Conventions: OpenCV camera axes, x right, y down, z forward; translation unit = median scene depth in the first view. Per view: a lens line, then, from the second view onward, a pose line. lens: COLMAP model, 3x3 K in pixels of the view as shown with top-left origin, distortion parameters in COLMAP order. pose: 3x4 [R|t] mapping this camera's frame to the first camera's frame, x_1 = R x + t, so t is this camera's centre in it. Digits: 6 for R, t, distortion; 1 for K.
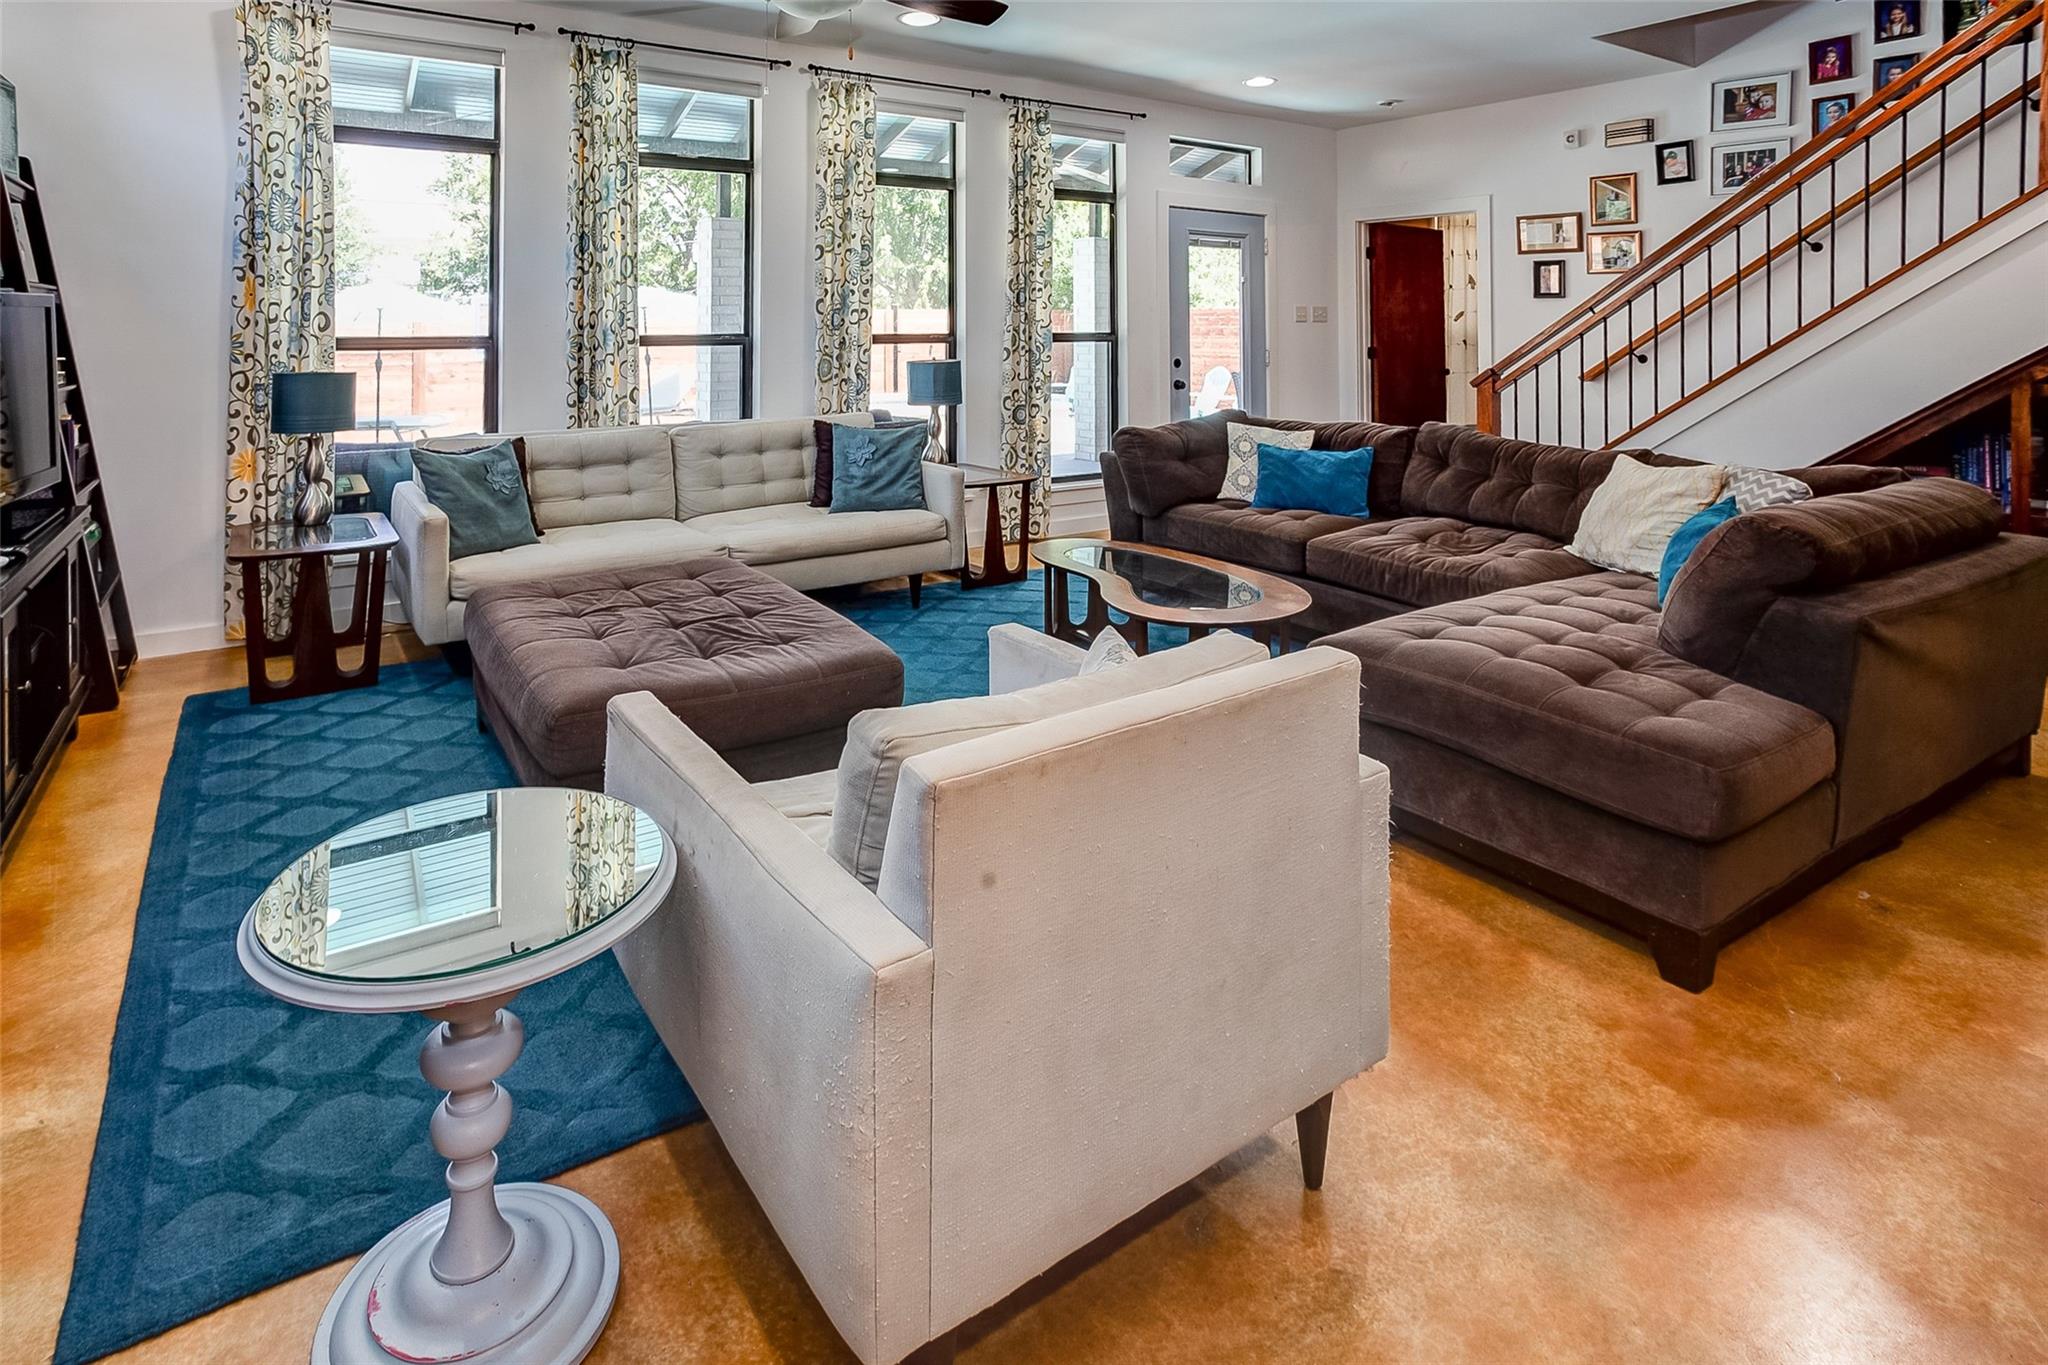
lens RADIAL K [[1034.7, 0, 1015.5], [0, 1034.7, 711.2], [0, 0, 1]] dist [-0.042848, 0.033189]
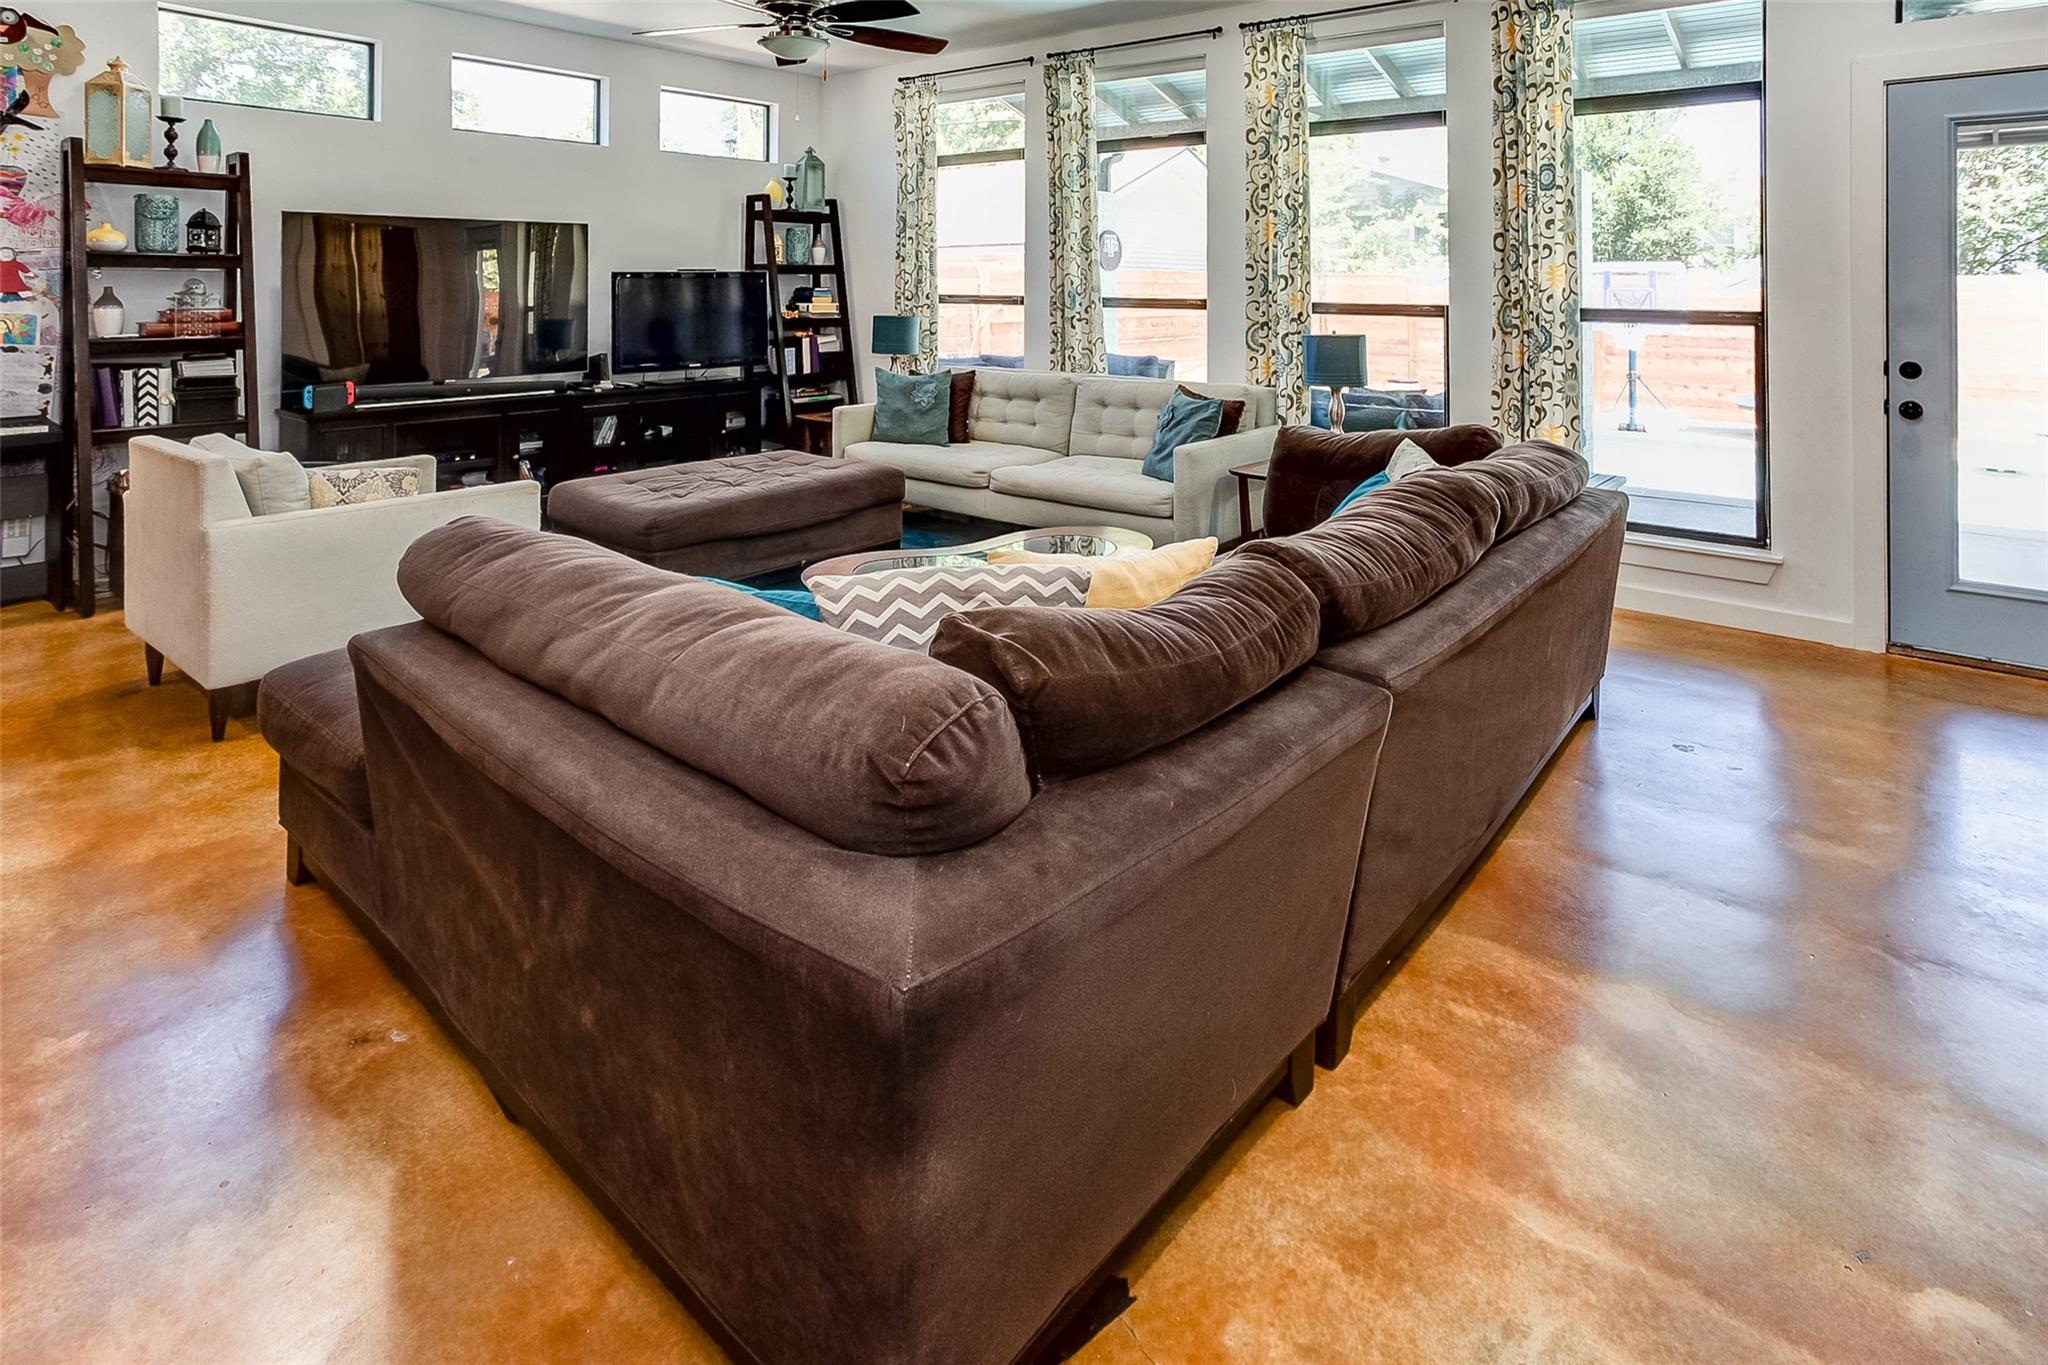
lens RADIAL K [[1045.1, 0, 1022.9], [0, 1045.1, 707.7], [0, 0, 1]] dist [-0.043877, 0.015271]
pose [[0.273973, 0.358665, -0.892356, 0.829313], [-0.342358, 0.903449, 0.258012, -0.215889], [0.898738, 0.234817, 0.370312, 0.583036]]
